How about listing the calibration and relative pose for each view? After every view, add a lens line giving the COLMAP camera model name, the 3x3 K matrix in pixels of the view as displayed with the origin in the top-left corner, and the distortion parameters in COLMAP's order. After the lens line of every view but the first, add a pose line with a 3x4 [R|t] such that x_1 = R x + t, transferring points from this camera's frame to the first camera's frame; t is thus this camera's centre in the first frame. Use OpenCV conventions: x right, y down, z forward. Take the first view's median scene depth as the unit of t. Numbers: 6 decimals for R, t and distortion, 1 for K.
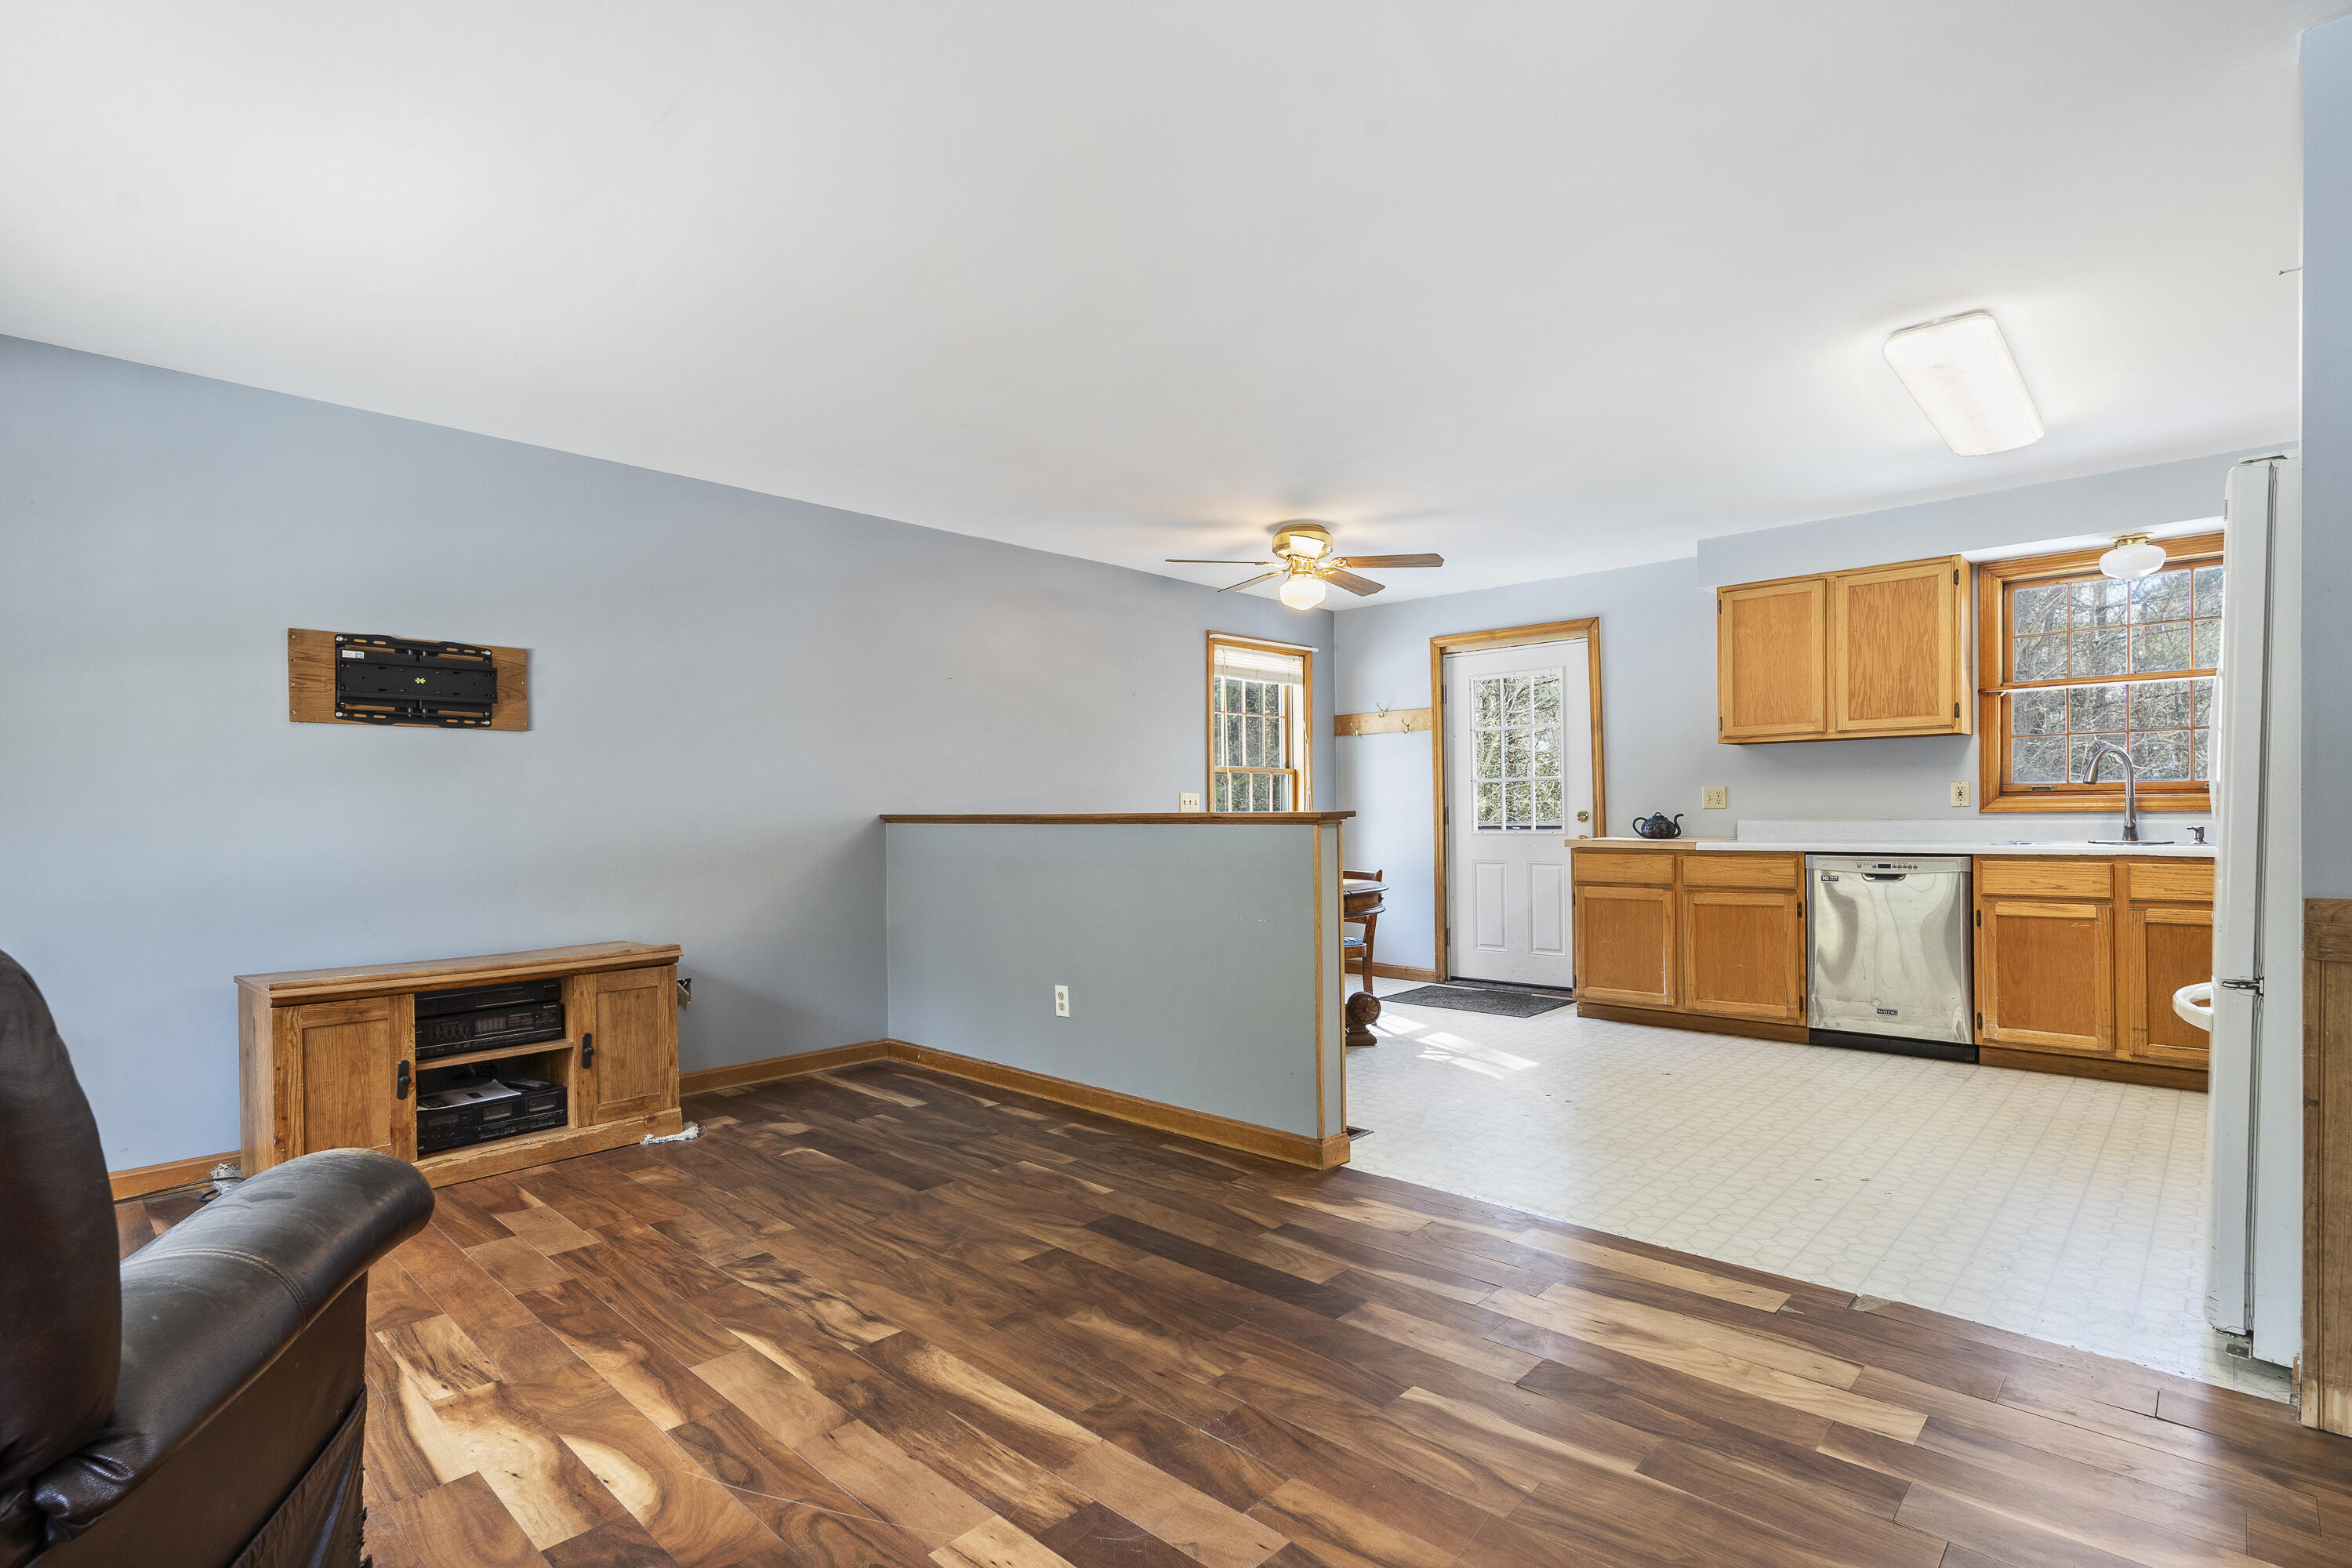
lens RADIAL K [[1127.4, 0, 1168.2], [0, 1127.4, 828.0], [0, 0, 1]] dist [-0.001841, -0.000097]
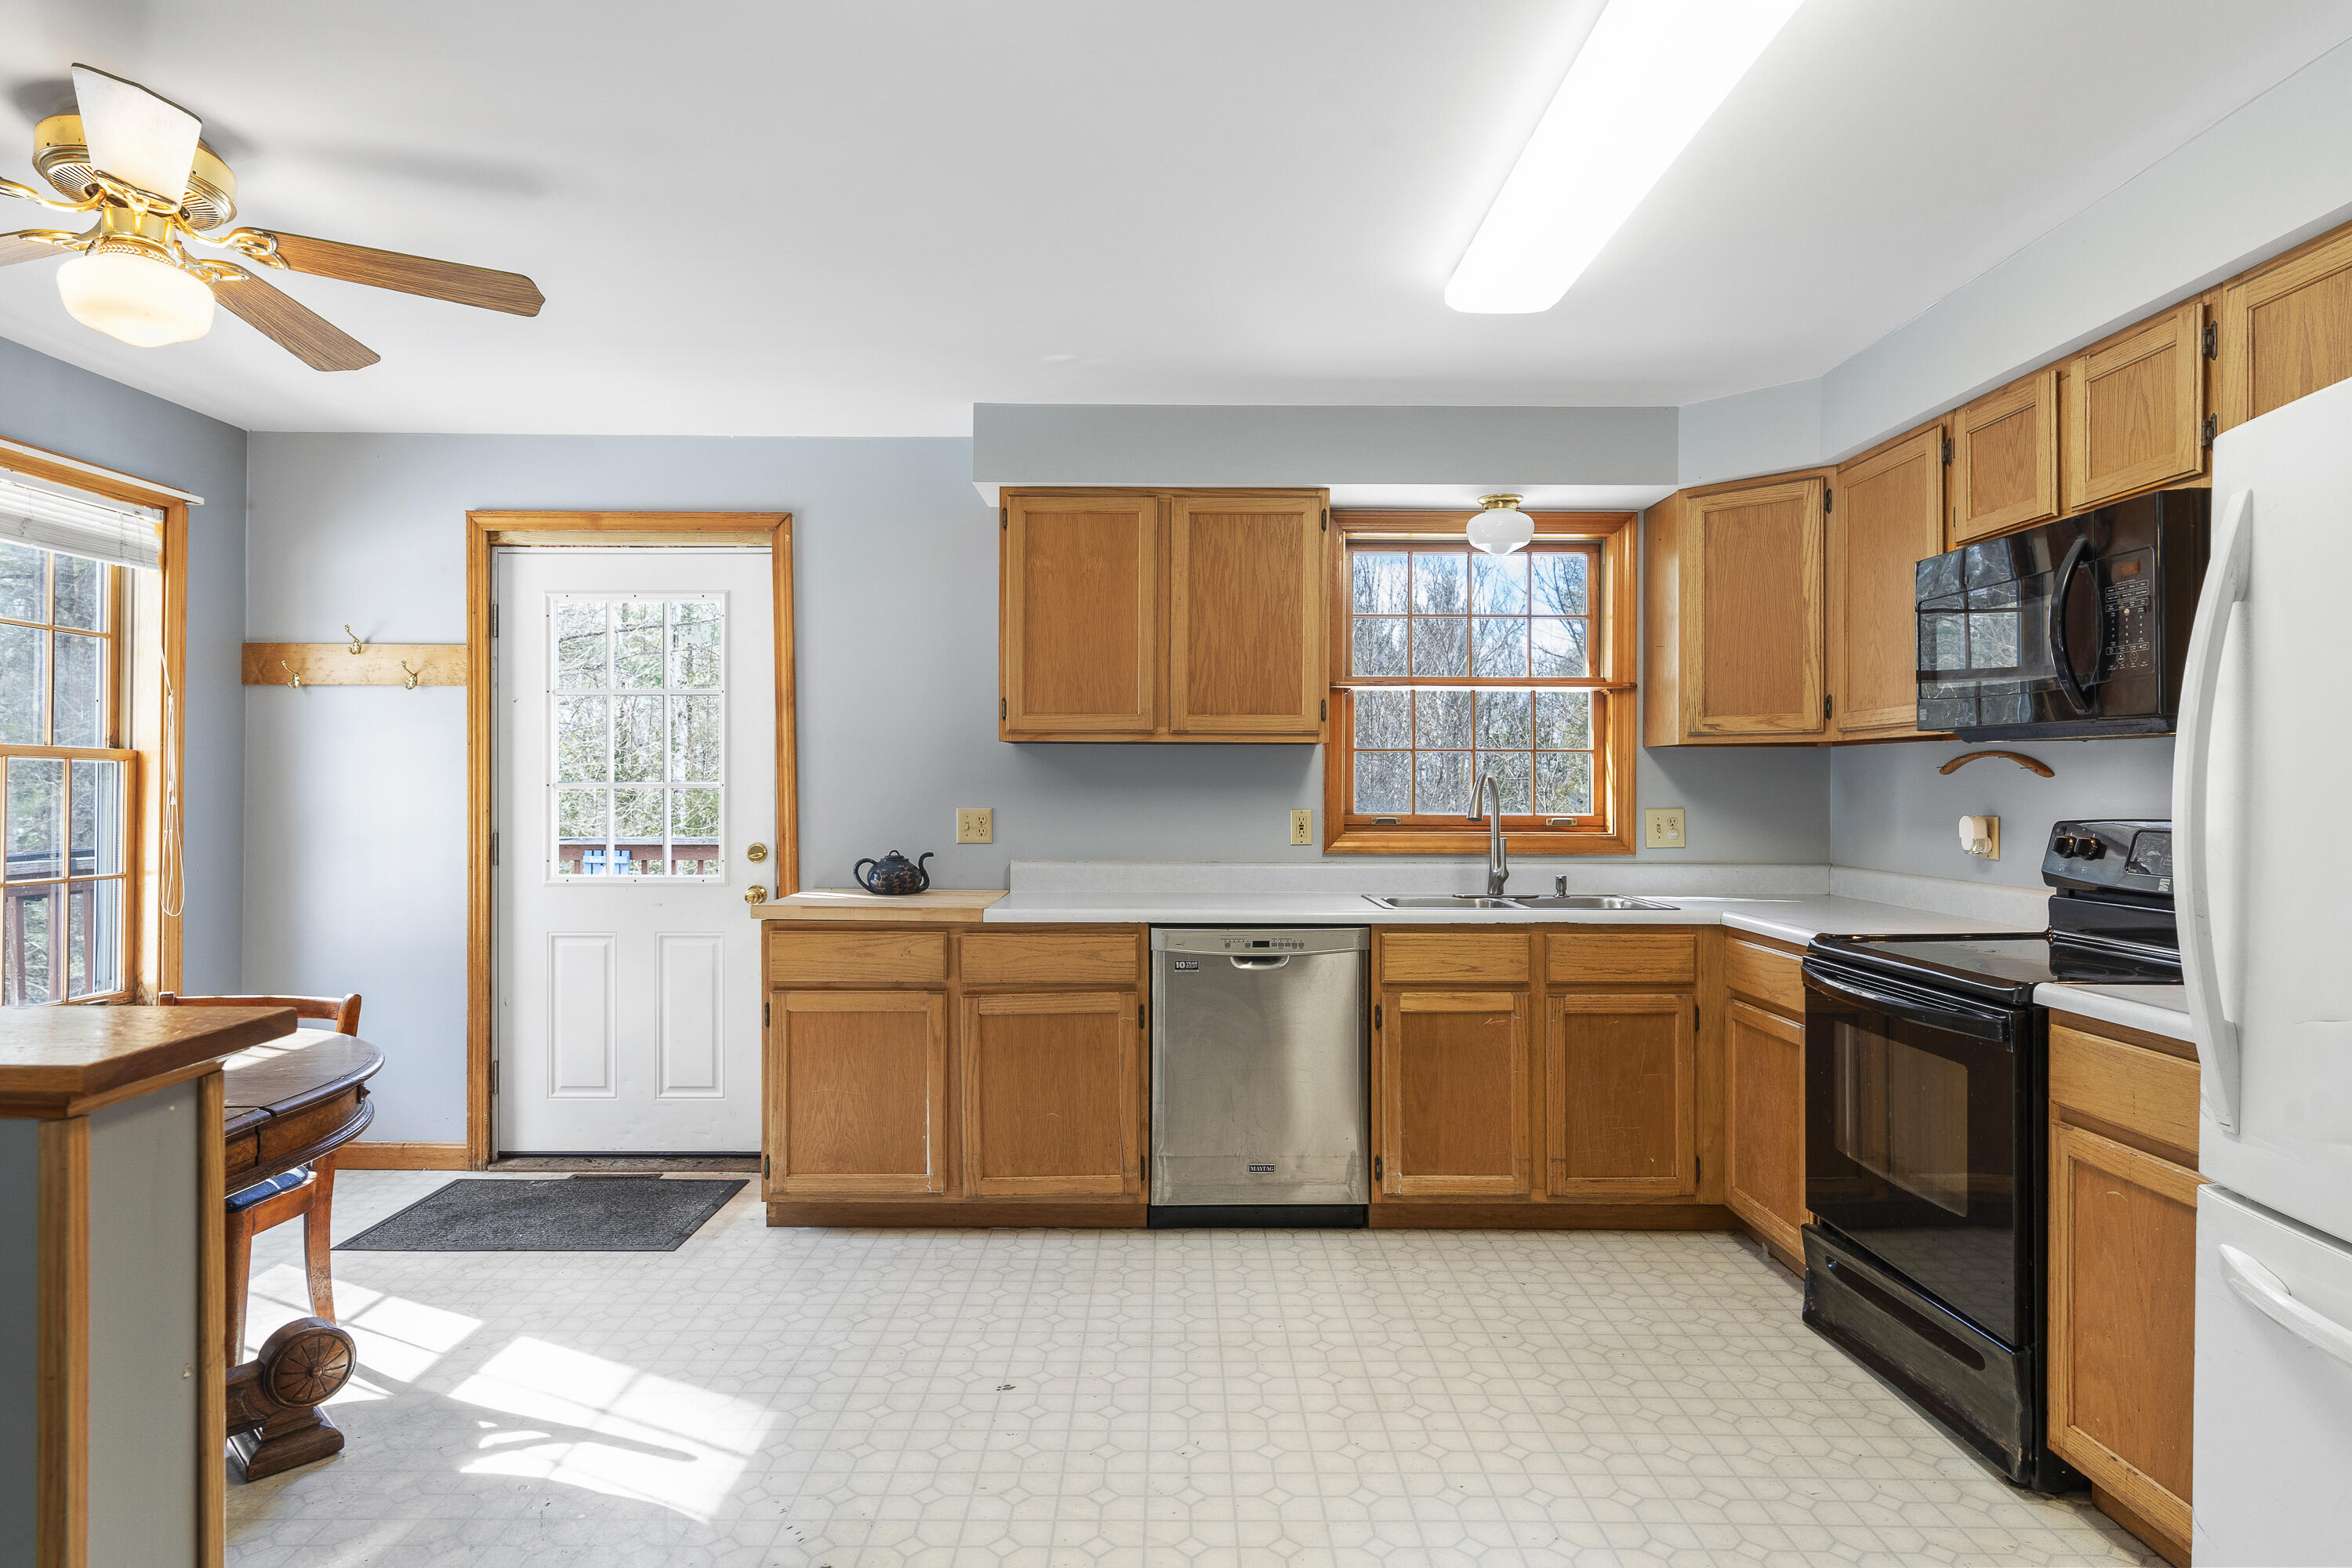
lens RADIAL K [[1300.9, 0, 1170.9], [0, 1300.9, 783.1], [0, 0, 1]] dist [-0.001212, 0.000703]
pose [[0.724416, 0.019079, 0.689099, 0.072902], [-0.002076, 0.999673, -0.025495, -0.036110], [-0.689360, 0.017039, 0.724219, 0.448253]]
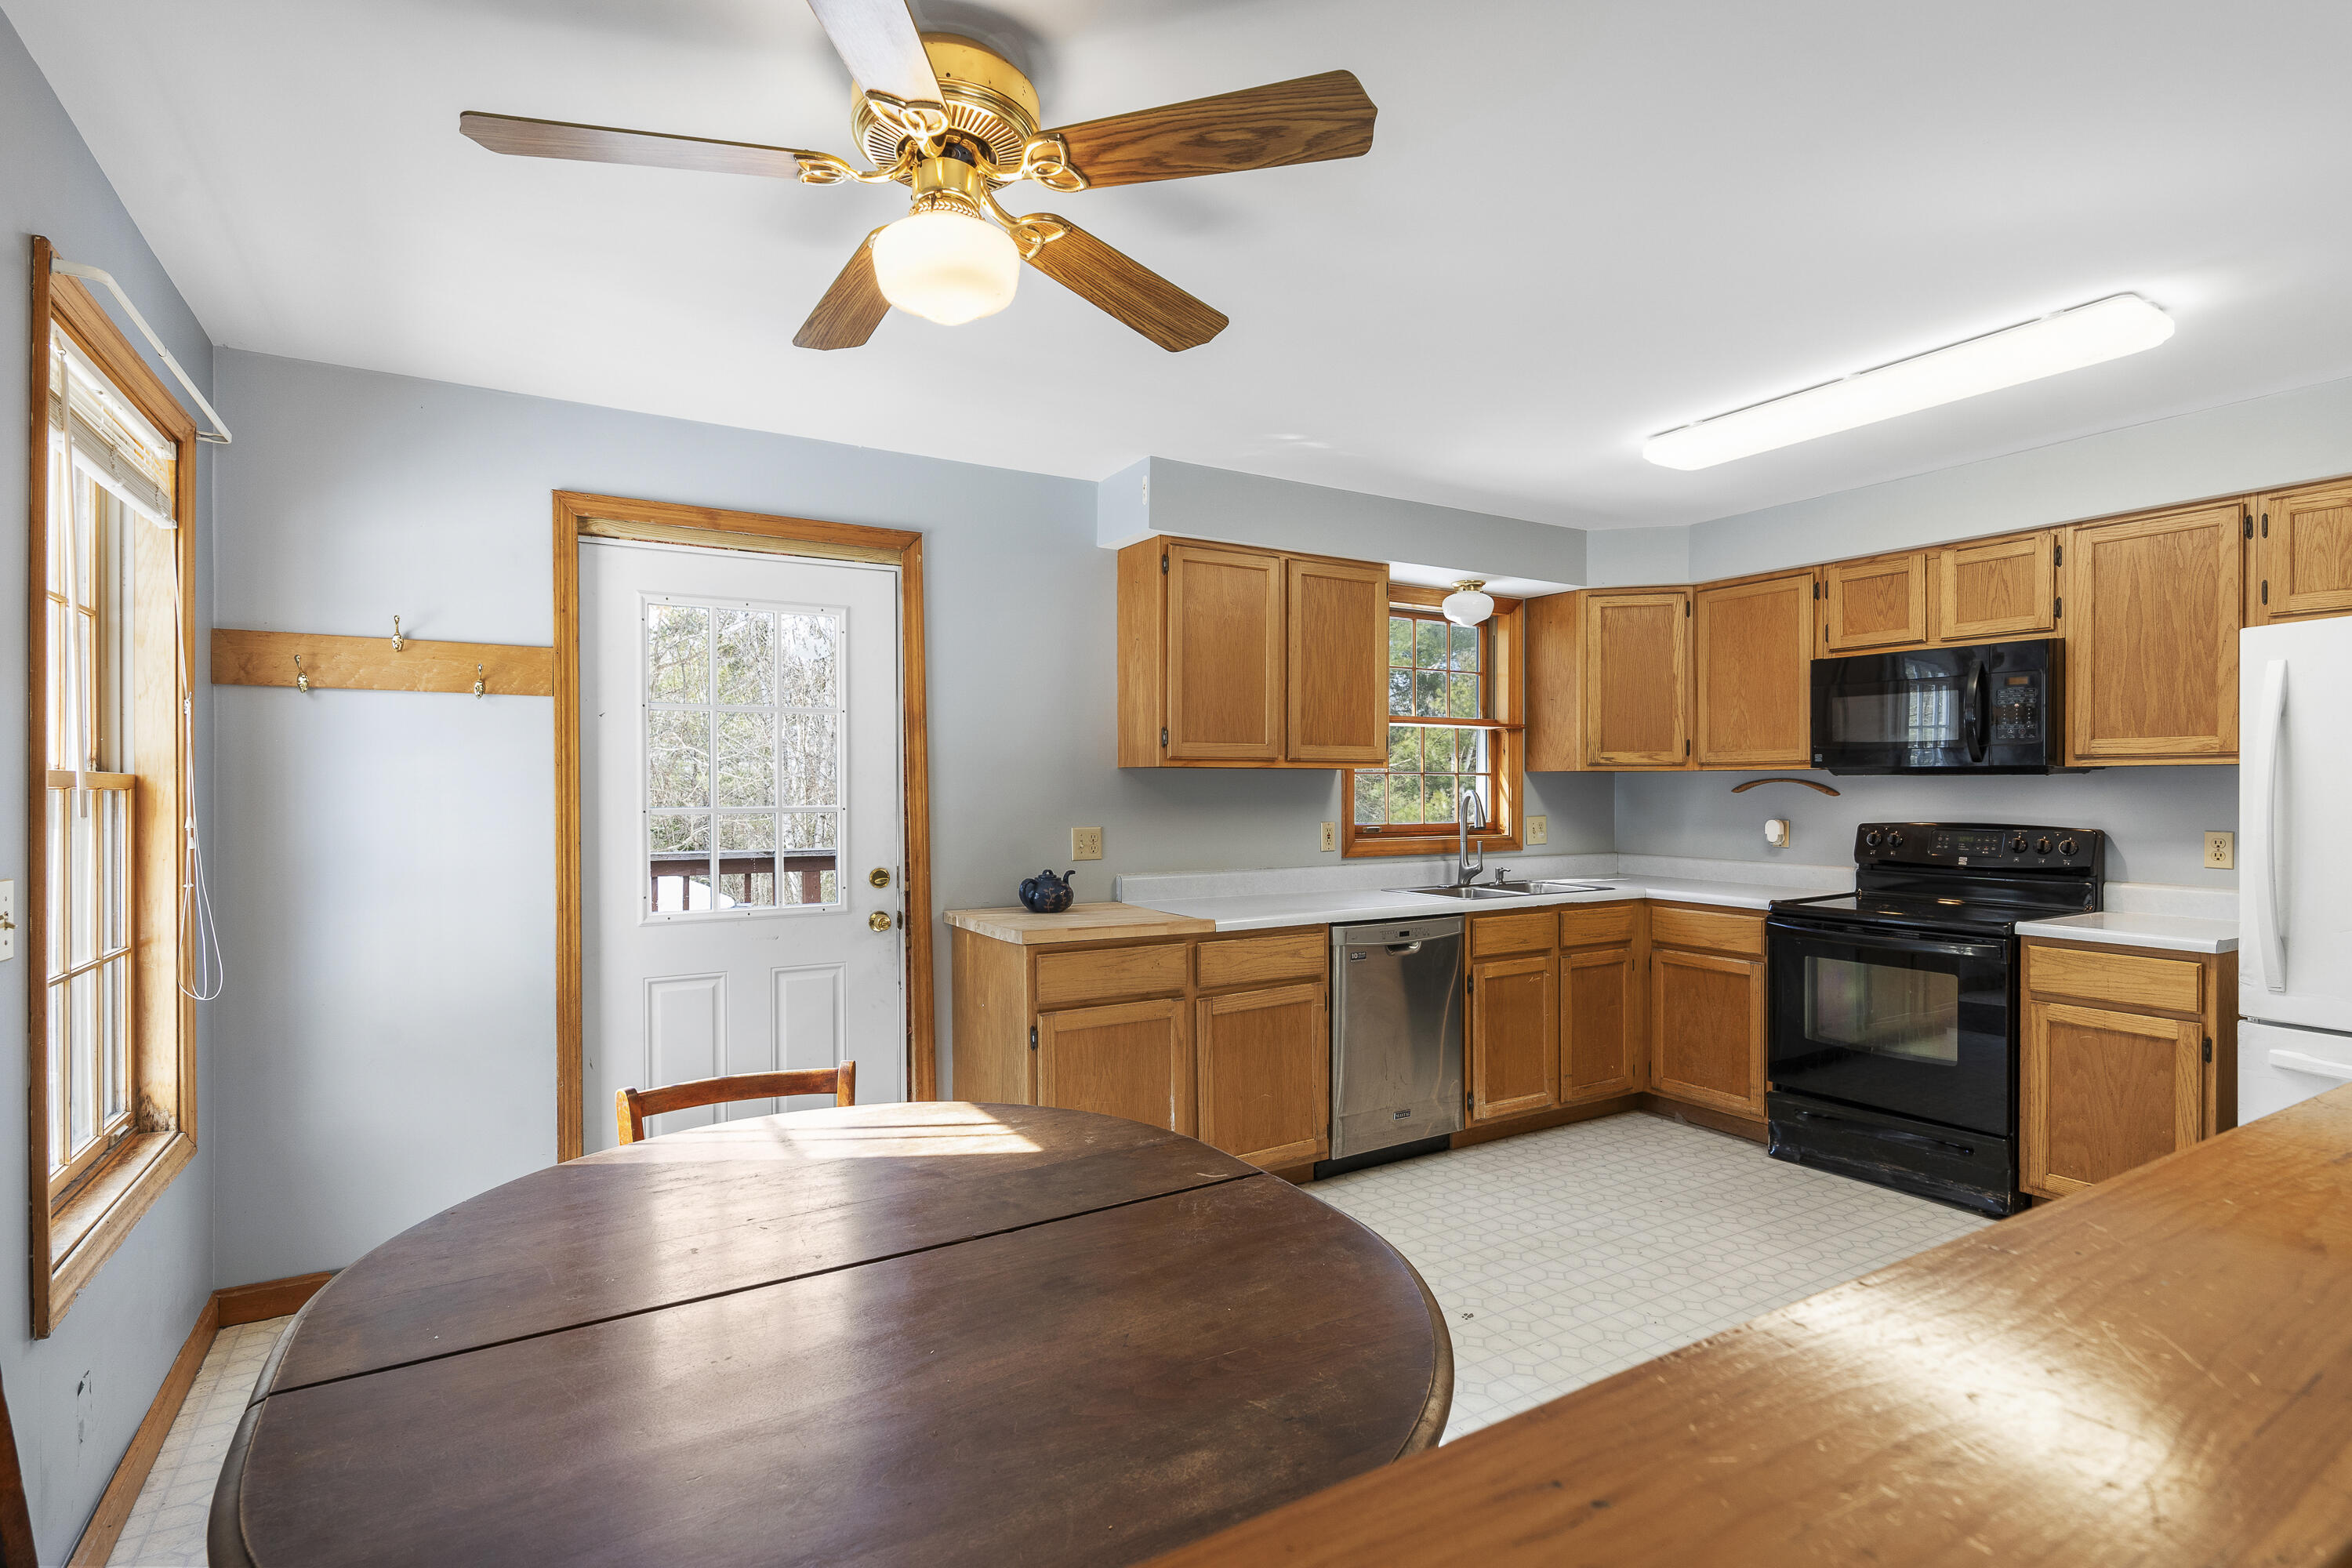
lens RADIAL K [[1148.5, 0, 1179.4], [0, 1148.5, 791.6], [0, 0, 1]] dist [-0.002394, 0.001106]
pose [[0.266726, 0.009569, 0.963725, -0.179117], [0.013346, 0.999818, -0.013622, -0.053289], [-0.963680, 0.016495, 0.266550, 0.852351]]
